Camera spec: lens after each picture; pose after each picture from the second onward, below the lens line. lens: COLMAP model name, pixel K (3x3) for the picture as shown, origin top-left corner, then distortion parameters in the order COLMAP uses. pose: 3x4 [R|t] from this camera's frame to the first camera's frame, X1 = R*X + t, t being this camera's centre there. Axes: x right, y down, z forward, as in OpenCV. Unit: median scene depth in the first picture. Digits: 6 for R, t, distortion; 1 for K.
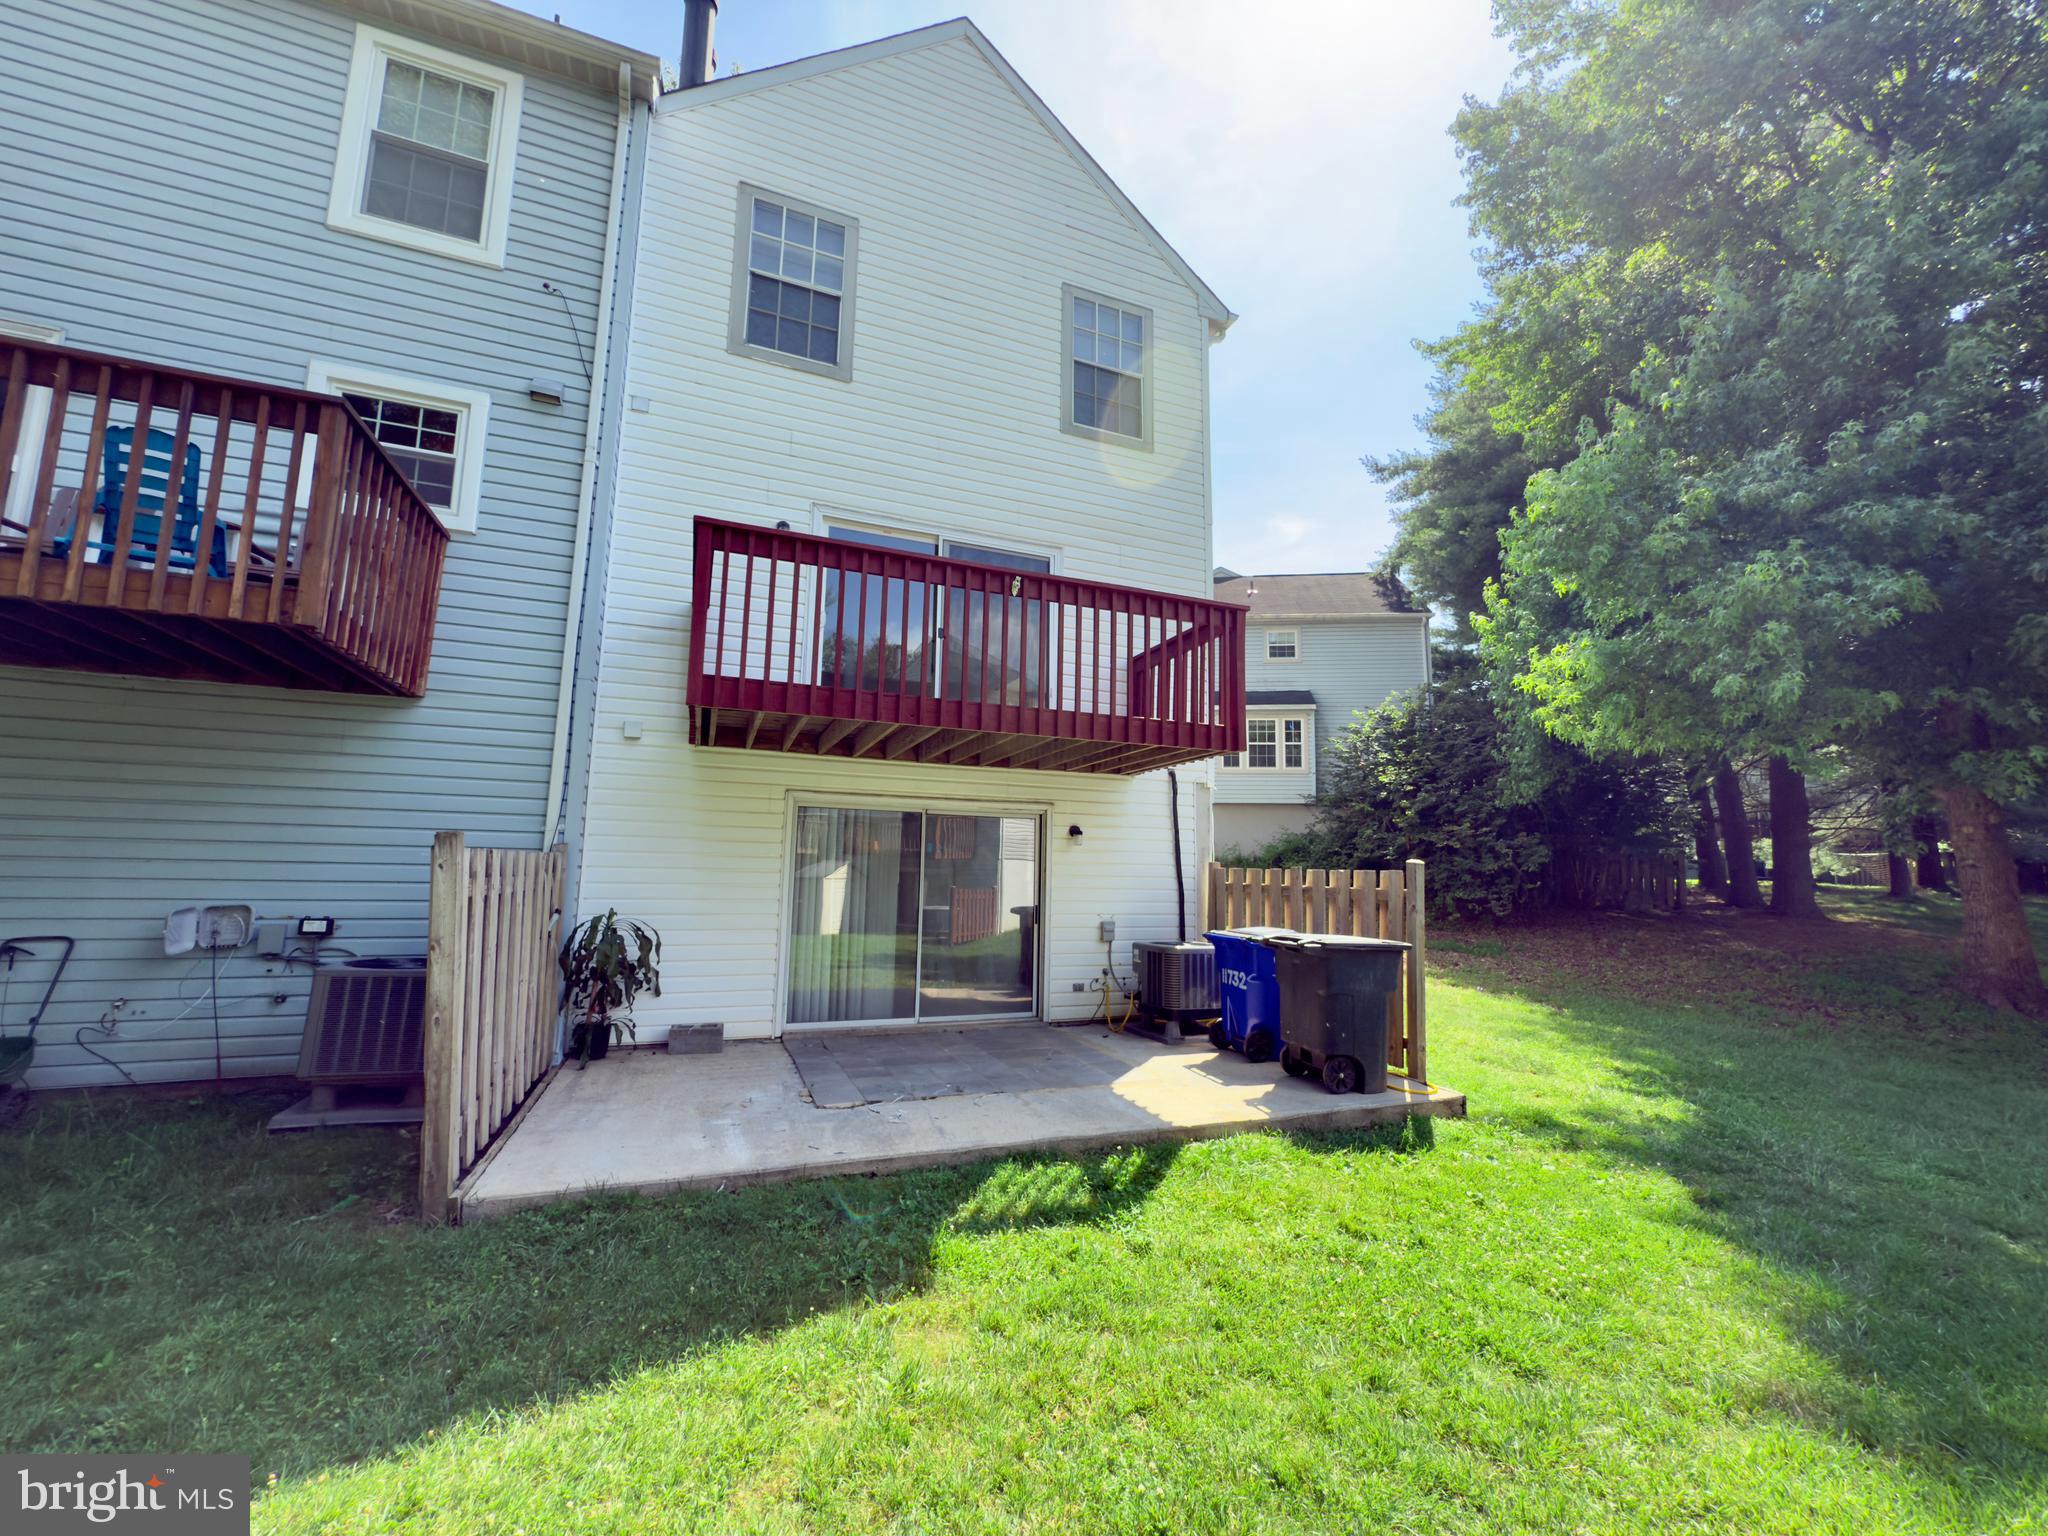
lens RADIAL K [[806.2, 0, 1028.2], [0, 806.2, 769.7], [0, 0, 1]] dist [-0.000173, -0.000459]
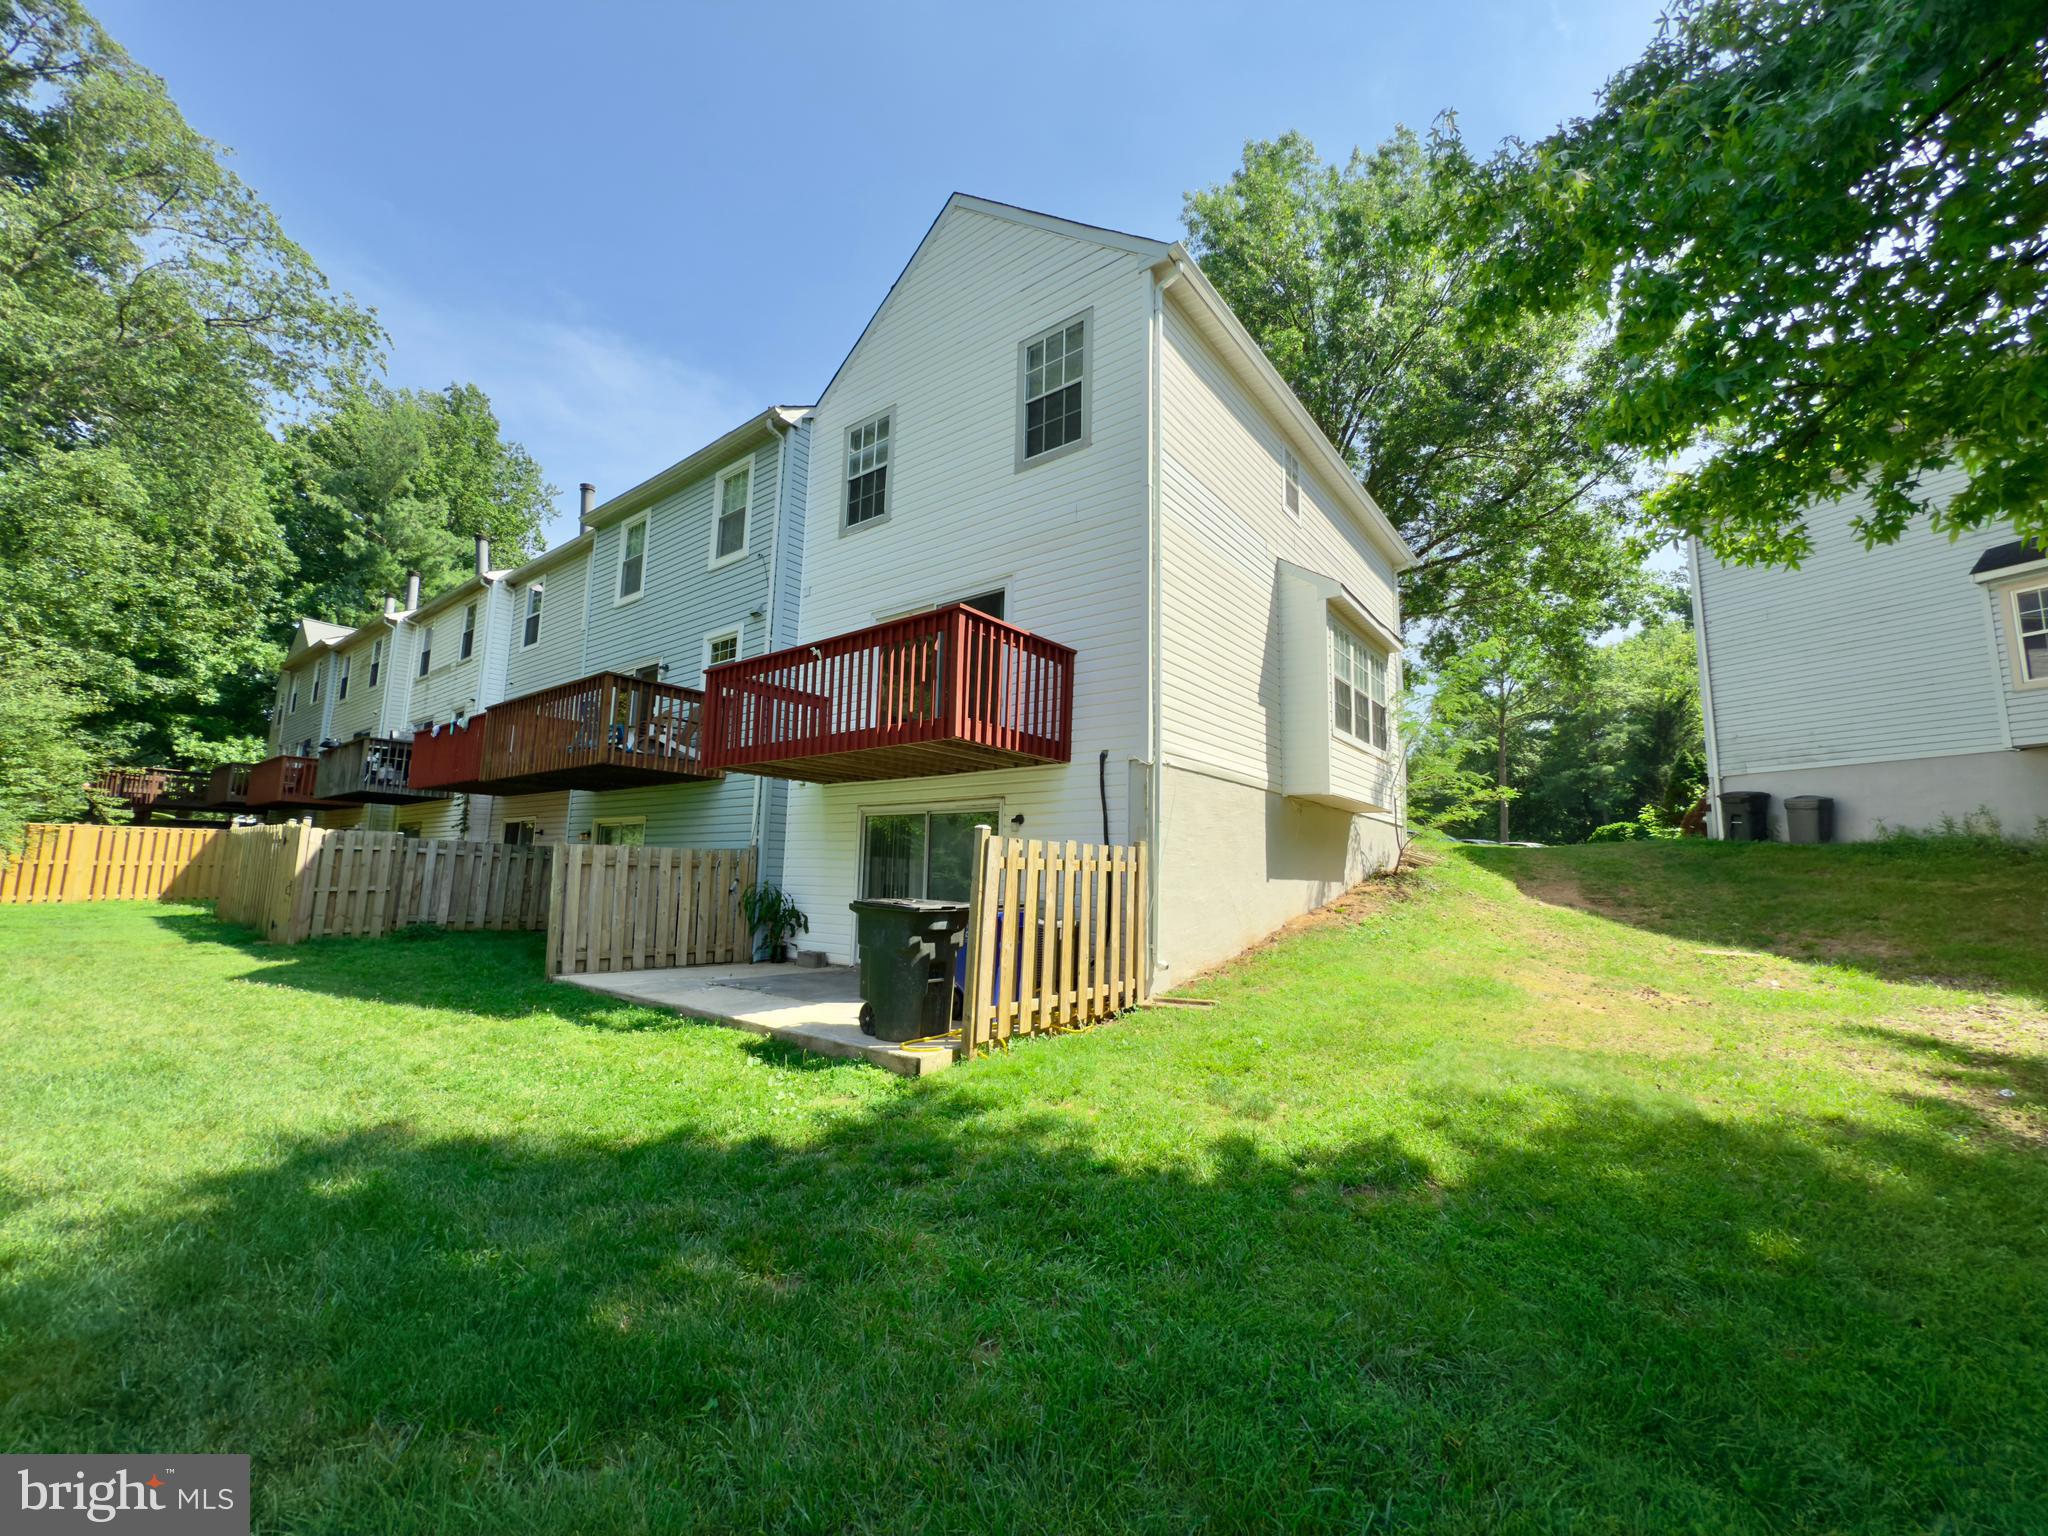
lens RADIAL K [[806.2, 0, 1028.2], [0, 806.2, 769.7], [0, 0, 1]] dist [-0.000173, -0.000459]
pose [[0.506776, -0.124699, -0.853011, 1.139952], [0.095501, 0.991513, -0.088209, 0.118950], [0.856771, -0.036762, 0.514385, 0.477092]]
